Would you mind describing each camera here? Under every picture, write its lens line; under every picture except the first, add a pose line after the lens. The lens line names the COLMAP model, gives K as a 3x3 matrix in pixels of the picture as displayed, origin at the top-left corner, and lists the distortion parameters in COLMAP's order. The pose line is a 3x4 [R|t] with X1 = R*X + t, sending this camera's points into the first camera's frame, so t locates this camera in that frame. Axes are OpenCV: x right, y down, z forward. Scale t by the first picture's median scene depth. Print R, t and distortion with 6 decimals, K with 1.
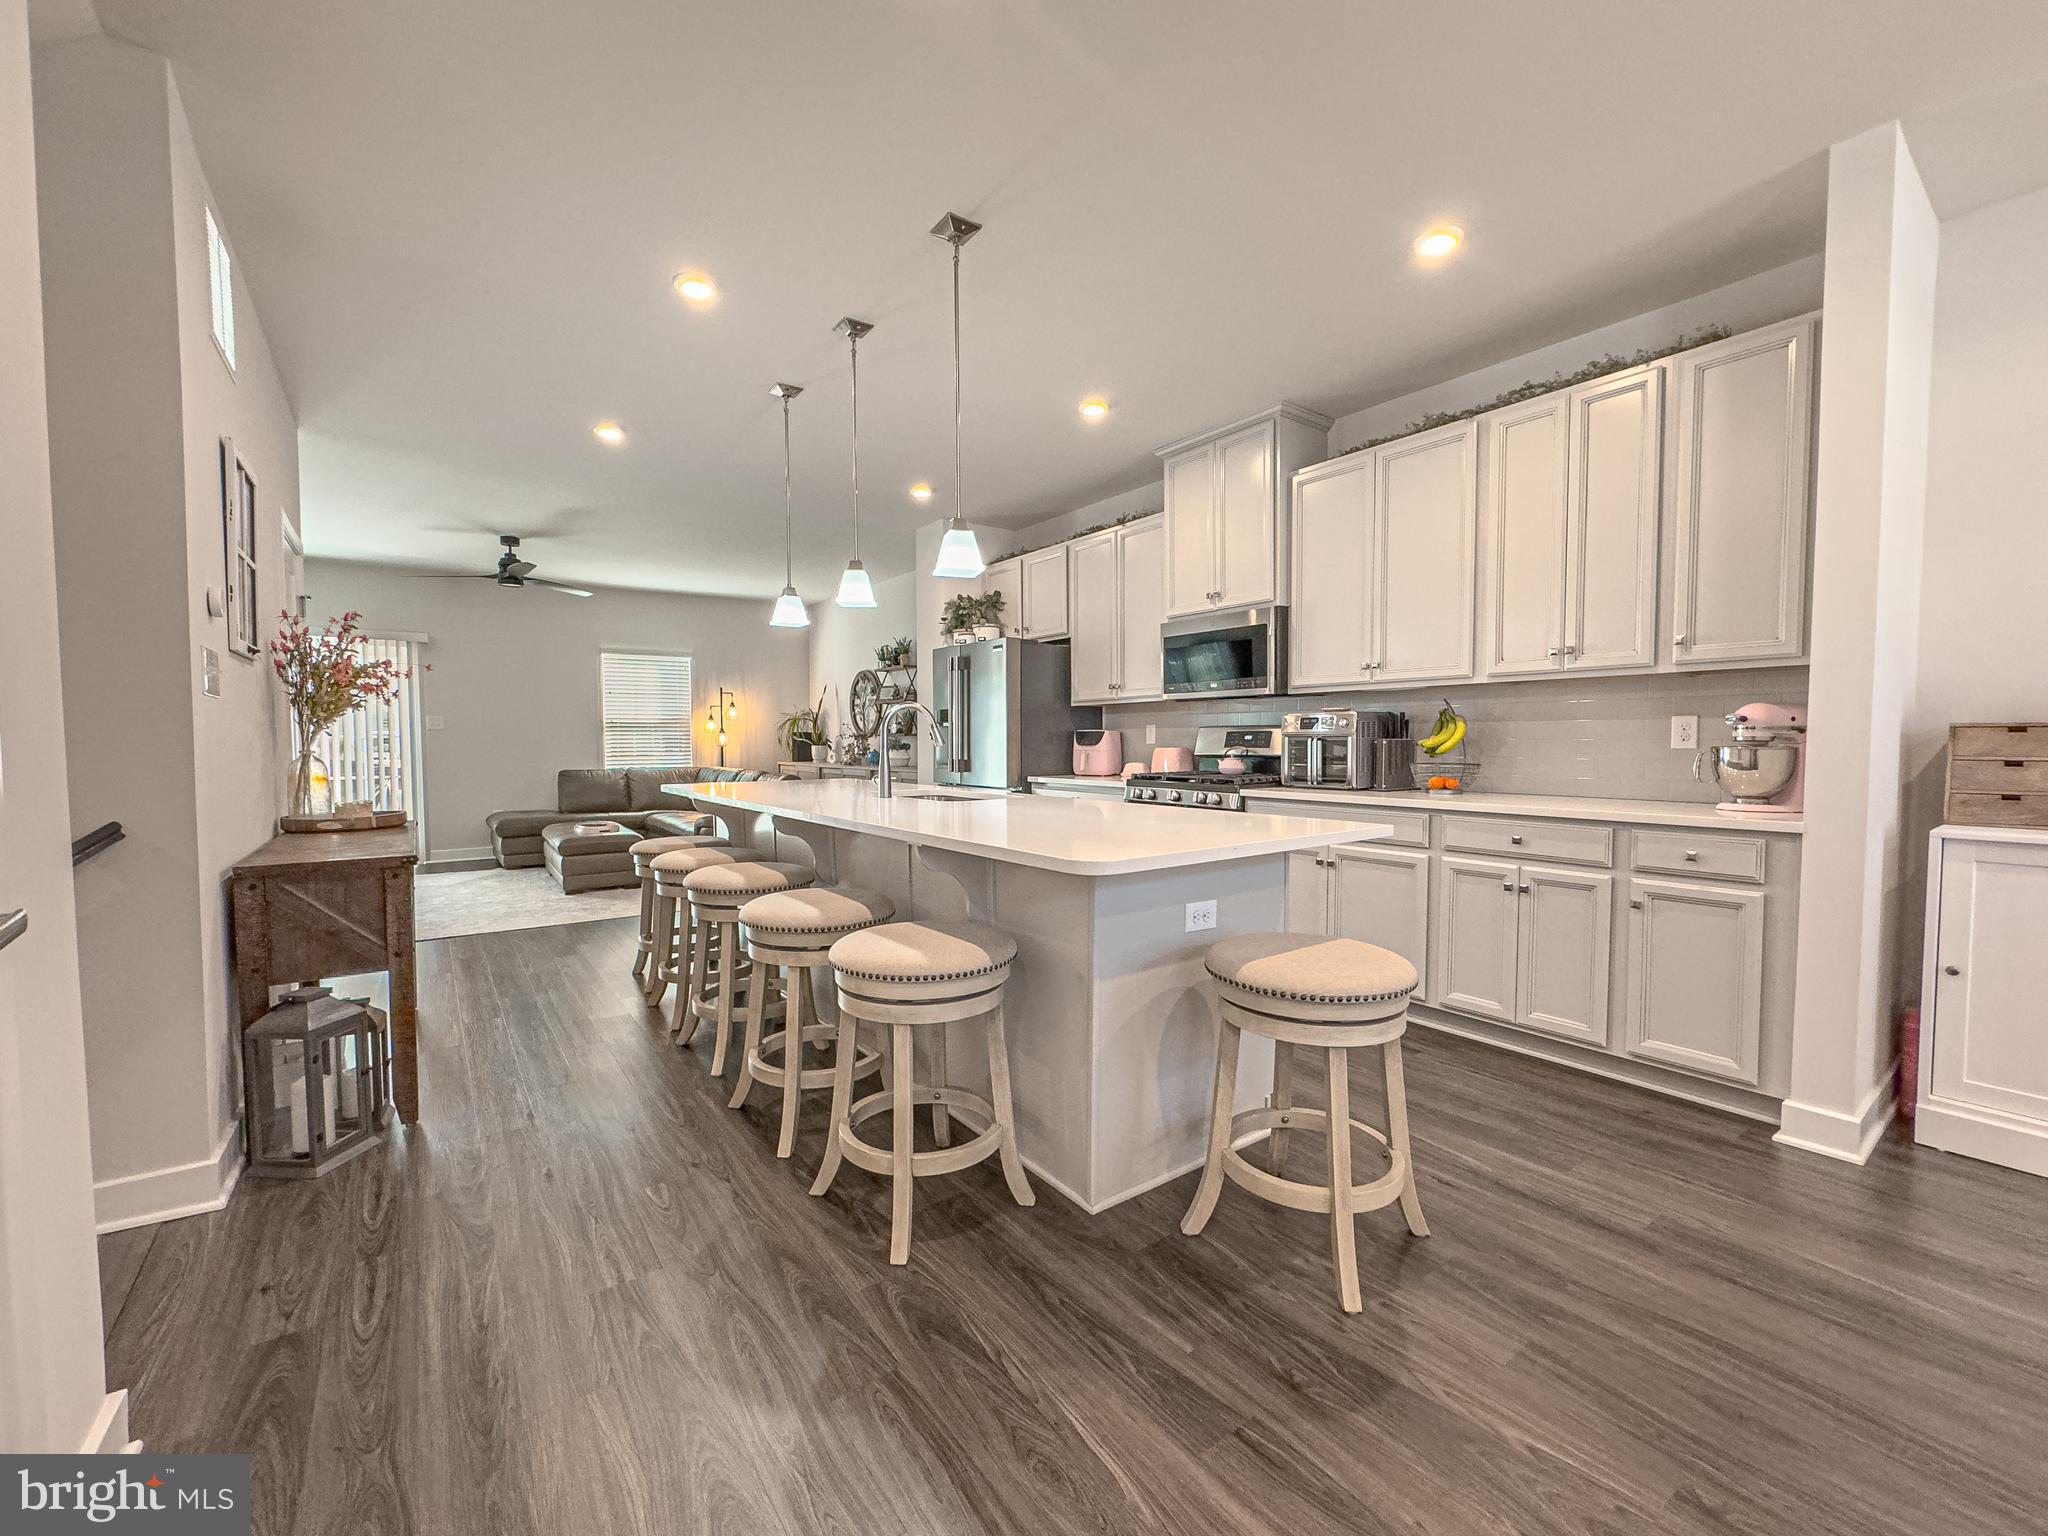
lens RADIAL K [[820.4, 0, 1028.2], [0, 820.4, 774.8], [0, 0, 1]] dist [0.003373, 0.000659]
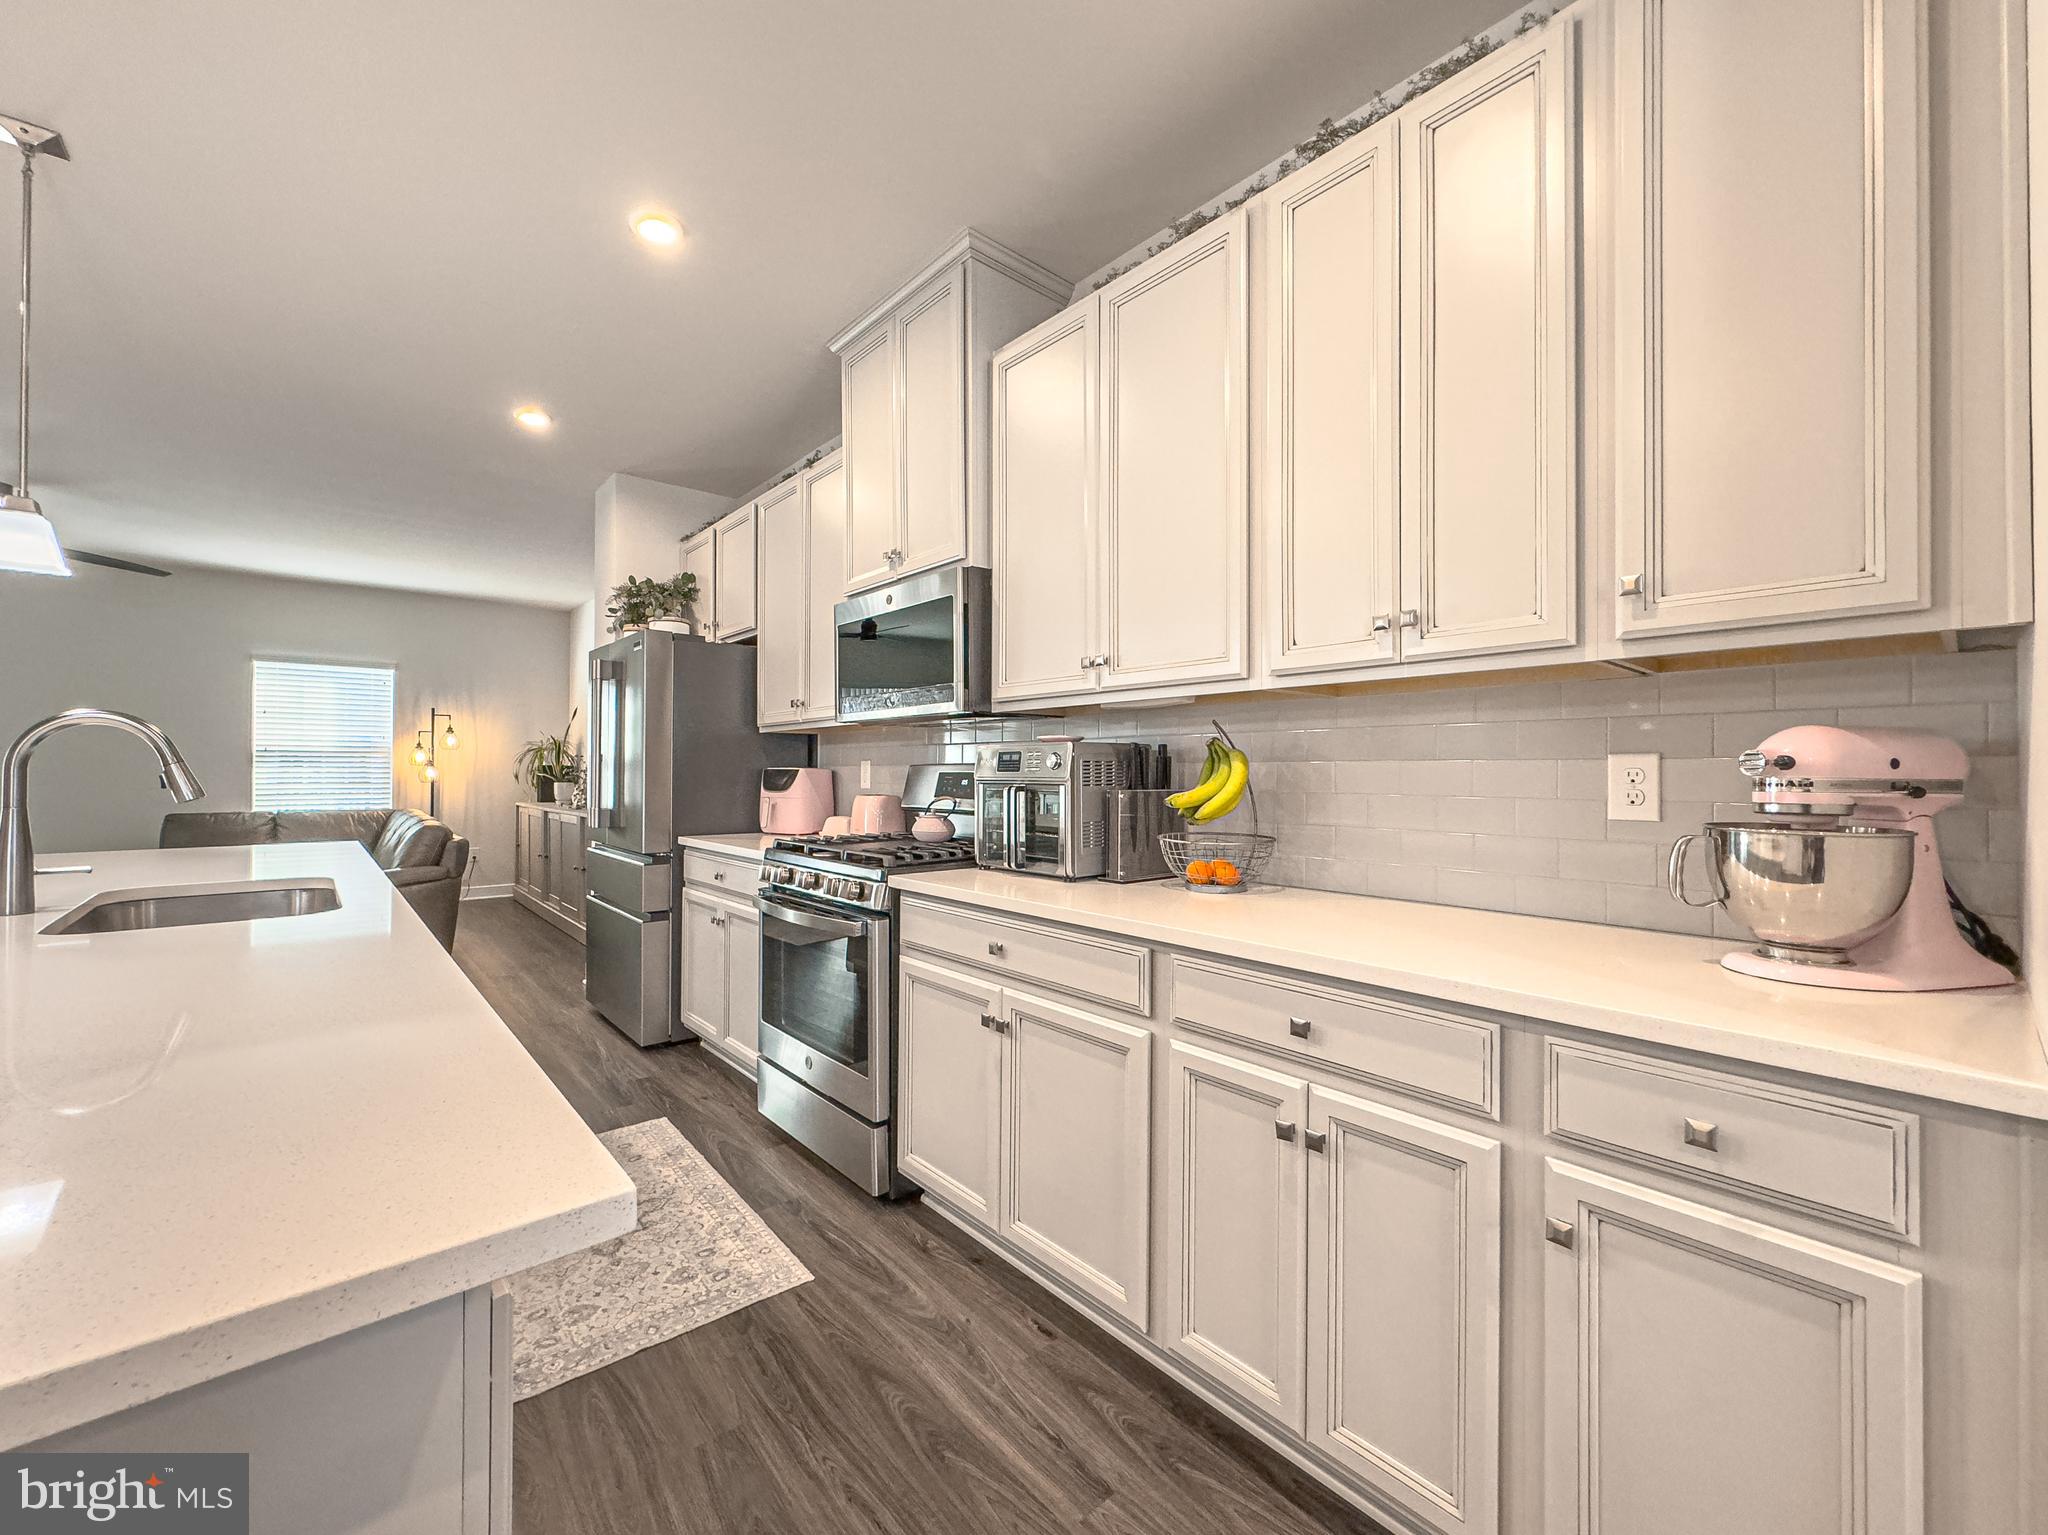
lens RADIAL K [[820.4, 0, 1019.7], [0, 820.4, 765.6], [0, 0, 1]] dist [0.003373, 0.000659]
pose [[0.996795, 0.007534, 0.079647, 0.324980], [-0.003412, 0.998654, -0.051757, -0.031530], [-0.079930, 0.051319, 0.995479, 0.447359]]
